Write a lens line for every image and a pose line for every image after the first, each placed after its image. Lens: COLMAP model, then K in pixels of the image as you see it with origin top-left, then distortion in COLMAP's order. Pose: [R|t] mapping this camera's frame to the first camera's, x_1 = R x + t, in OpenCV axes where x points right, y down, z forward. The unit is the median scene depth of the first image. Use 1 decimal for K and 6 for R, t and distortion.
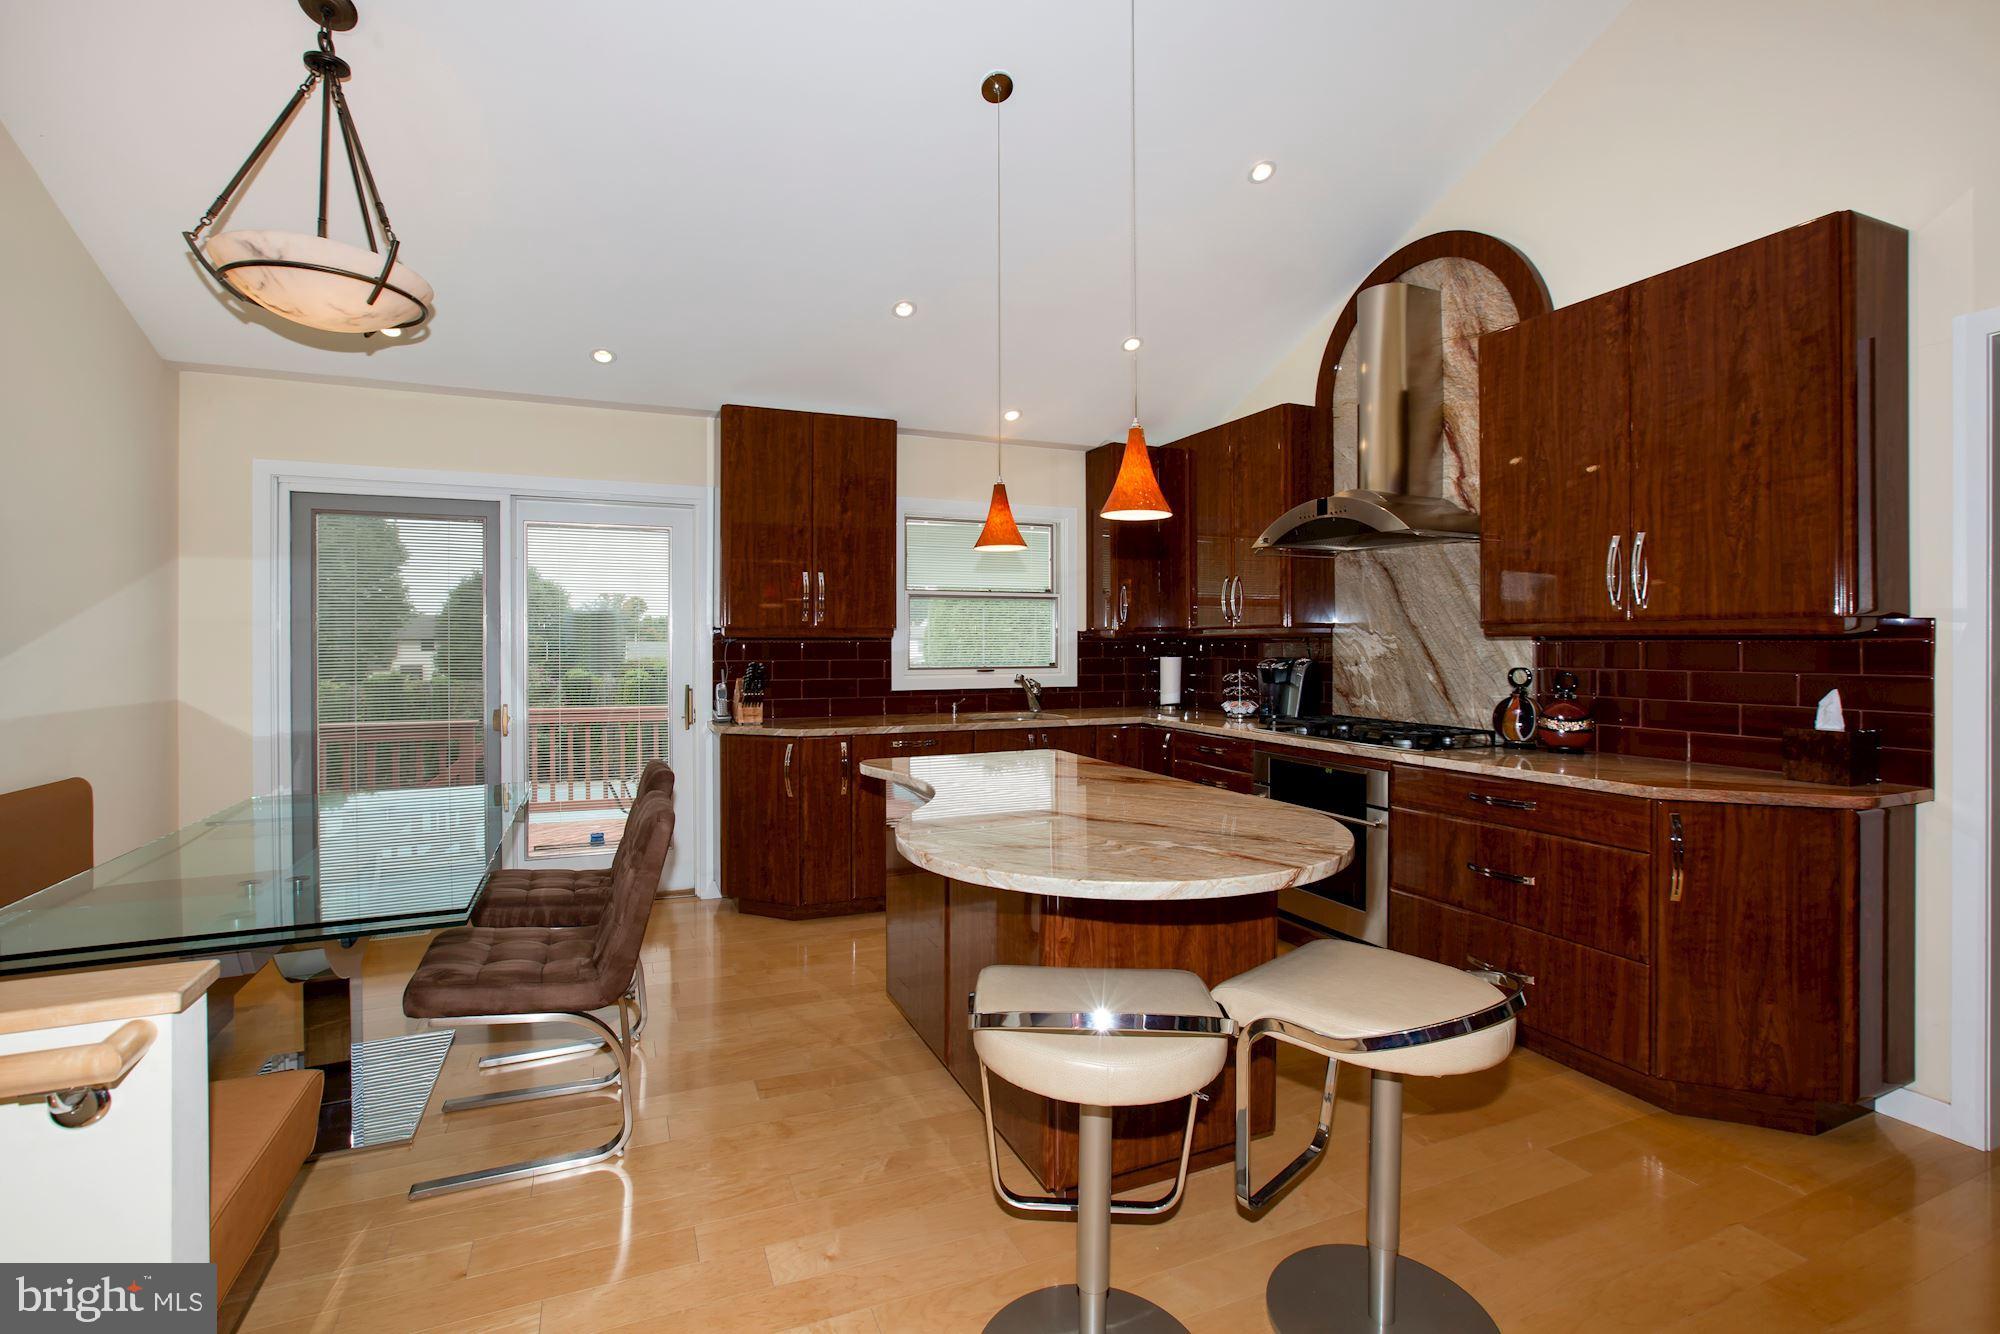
lens RADIAL K [[914.9, 0, 962.7], [0, 914.9, 650.2], [0, 0, 1]] dist [-0.032374, 0.012469]
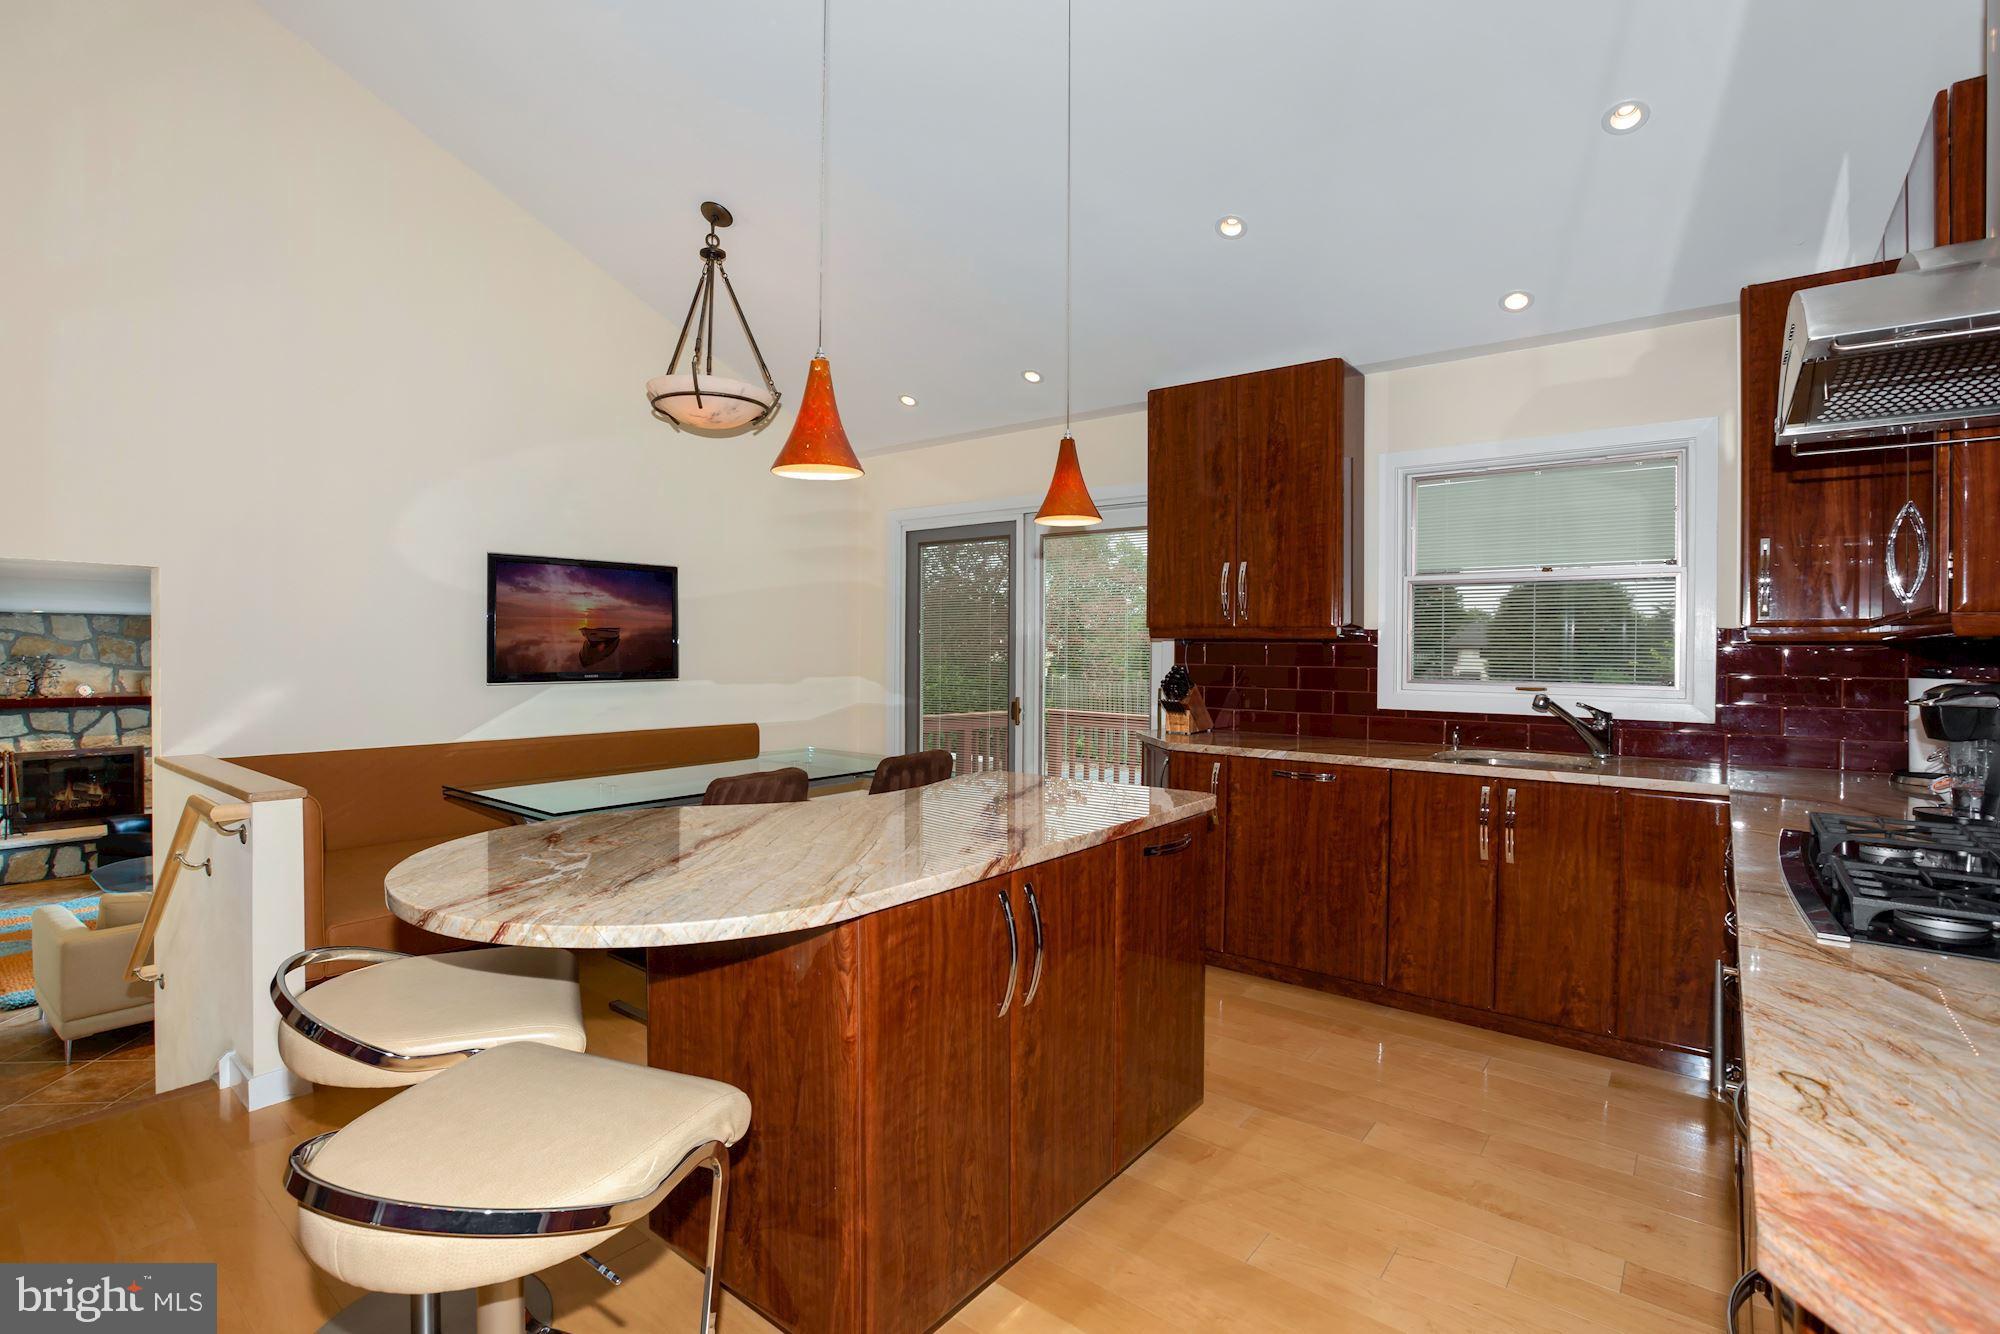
lens RADIAL K [[914.9, 0, 989.3], [0, 914.9, 655.5], [0, 0, 1]] dist [-0.032374, 0.012469]
pose [[0.481296, 0.012302, -0.876472, 0.590512], [-0.015243, 0.999868, 0.005663, 0.000345], [0.876425, 0.010635, 0.481420, 0.482008]]
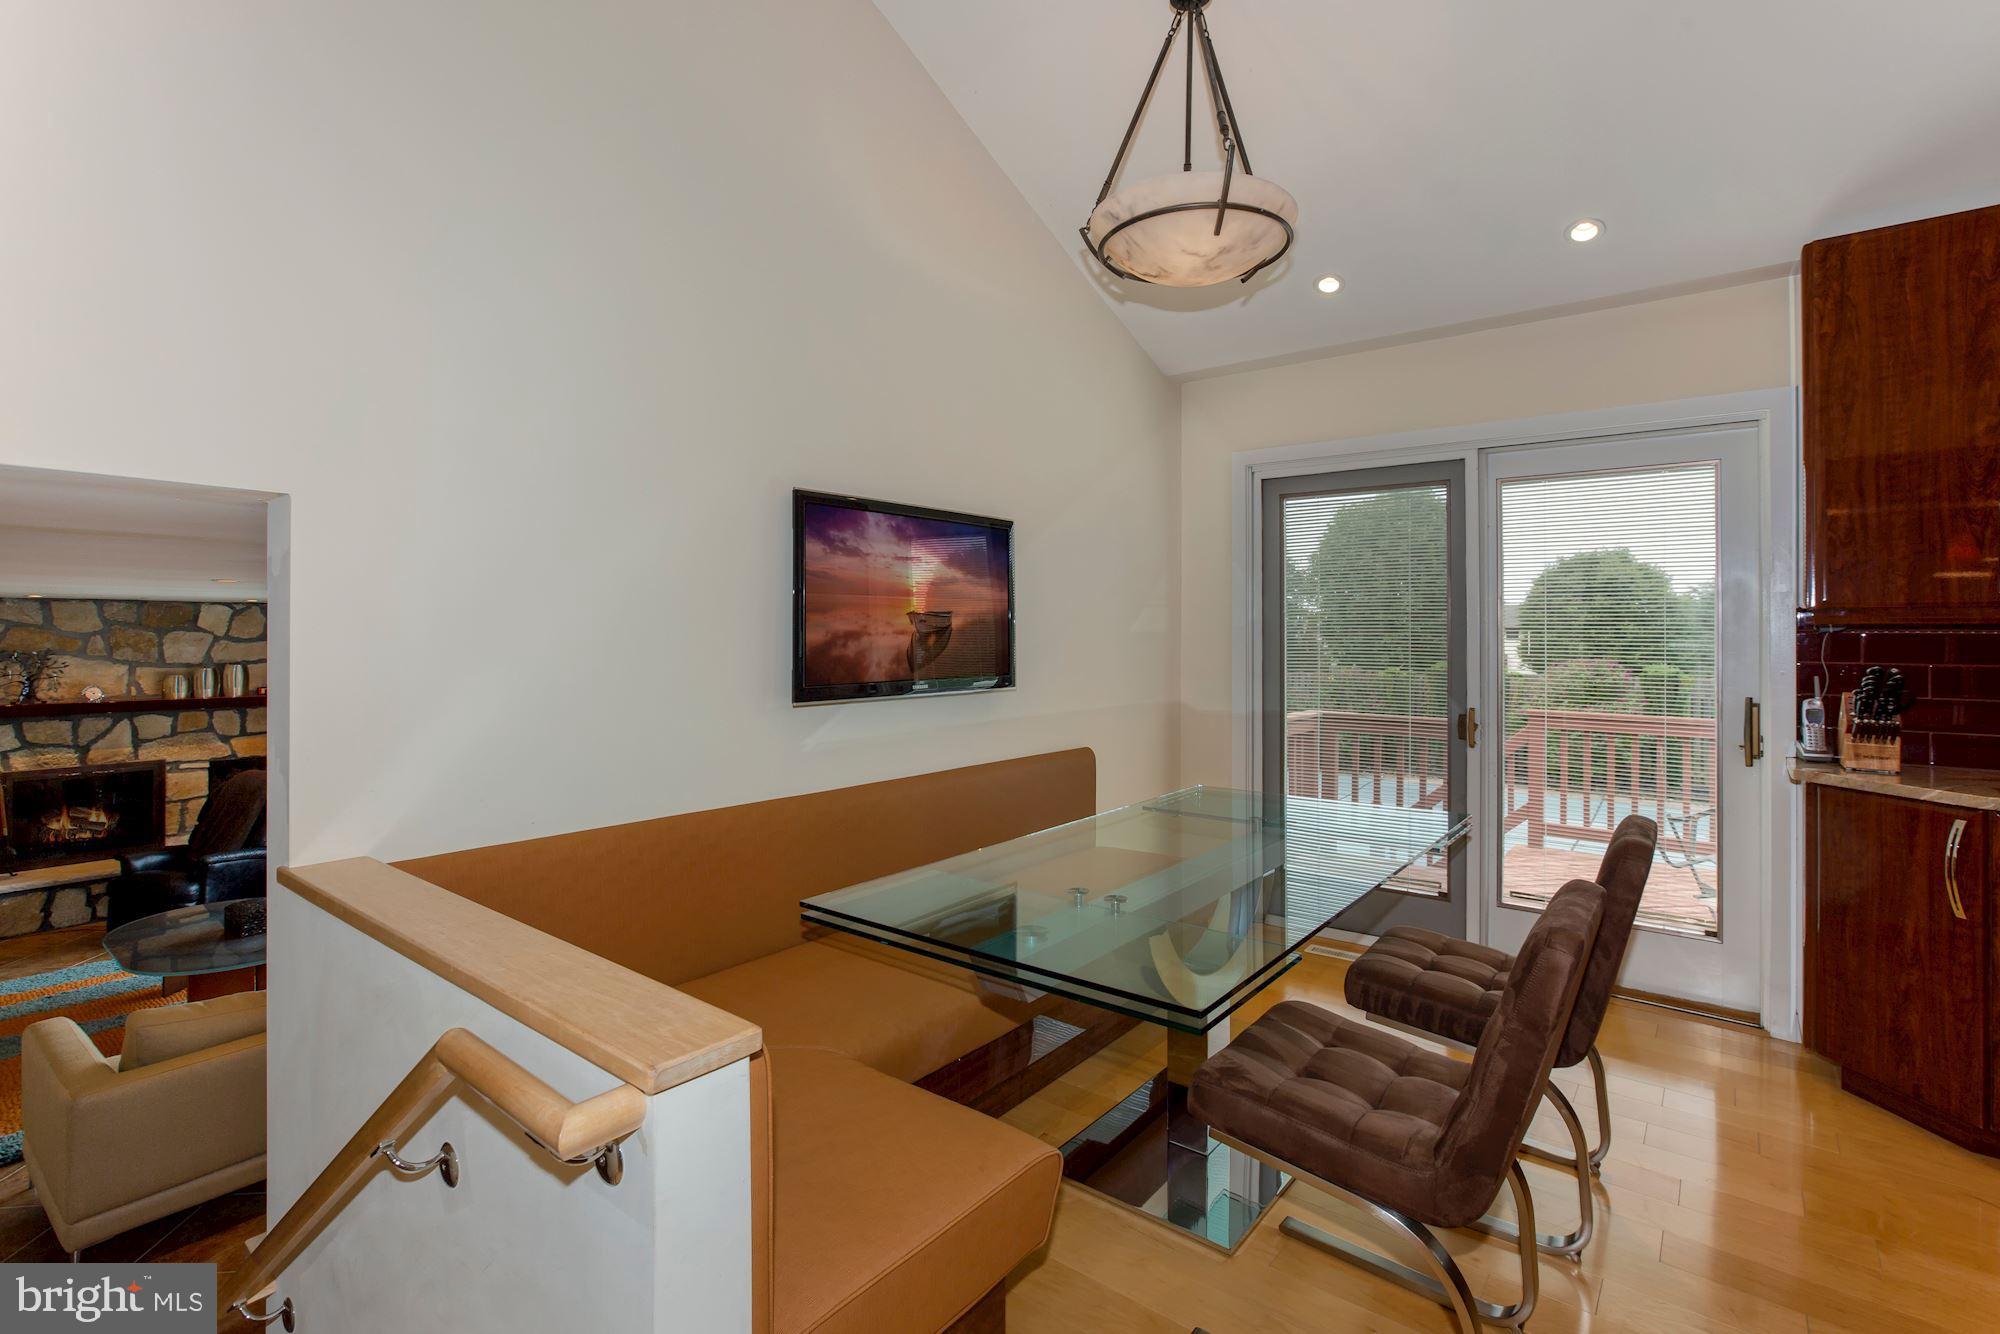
lens RADIAL K [[914.9, 0, 1021.9], [0, 914.9, 623.3], [0, 0, 1]] dist [-0.032374, 0.012469]
pose [[0.498300, -0.006332, -0.866982, -0.004398], [-0.009319, 0.999876, -0.012659, -0.002470], [0.866955, 0.014387, 0.498179, 0.286365]]
